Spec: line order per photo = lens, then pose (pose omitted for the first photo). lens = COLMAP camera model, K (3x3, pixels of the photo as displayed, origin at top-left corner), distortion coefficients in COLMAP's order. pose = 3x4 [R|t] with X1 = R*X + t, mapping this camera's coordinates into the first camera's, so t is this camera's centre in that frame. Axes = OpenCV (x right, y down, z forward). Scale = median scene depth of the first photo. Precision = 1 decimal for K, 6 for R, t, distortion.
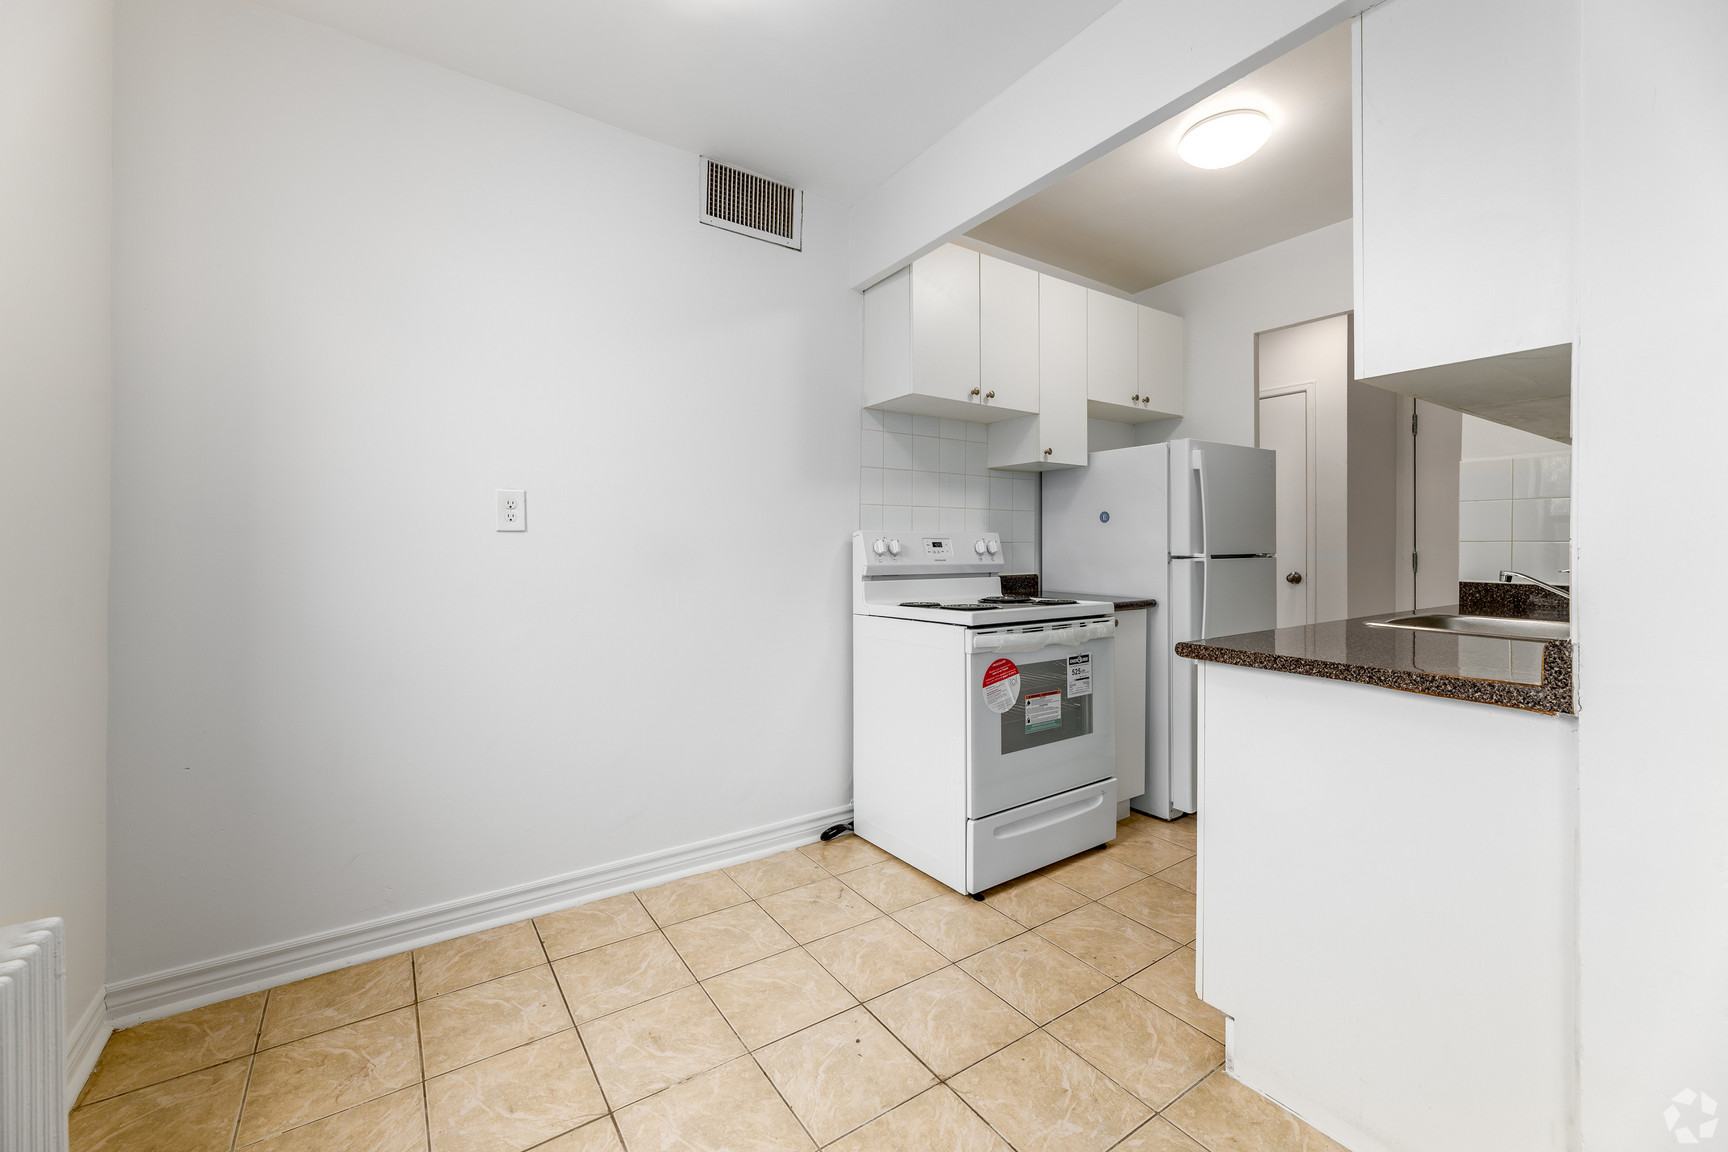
lens RADIAL K [[661.6, 0, 870.8], [0, 661.6, 534.4], [0, 0, 1]] dist [-0.000161, -0.000044]
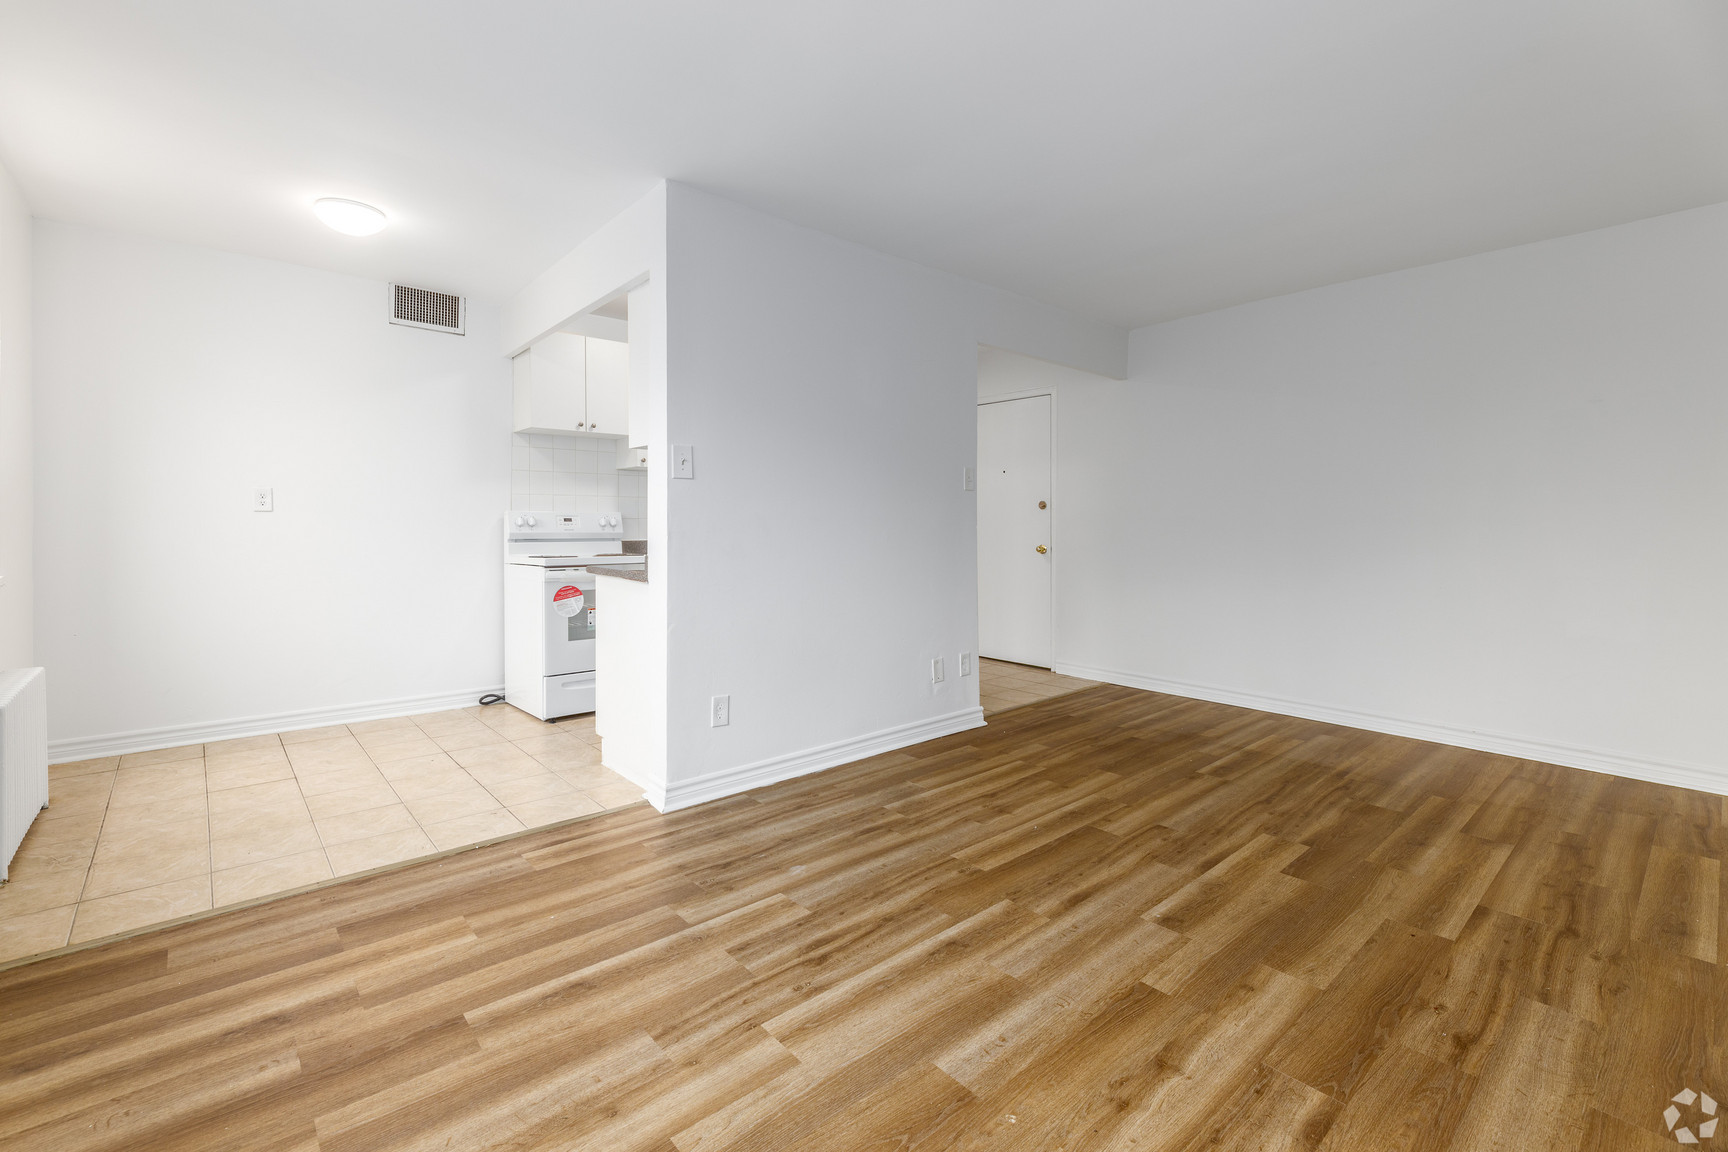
lens RADIAL K [[753.4, 0, 856.9], [0, 753.4, 522.4], [0, 0, 1]] dist [-0.000437, -0.000037]
pose [[0.997230, 0.002057, 0.074352, 0.697230], [-0.003211, 0.999876, 0.015404, -0.008535], [-0.074311, -0.015600, 0.997113, -0.879558]]
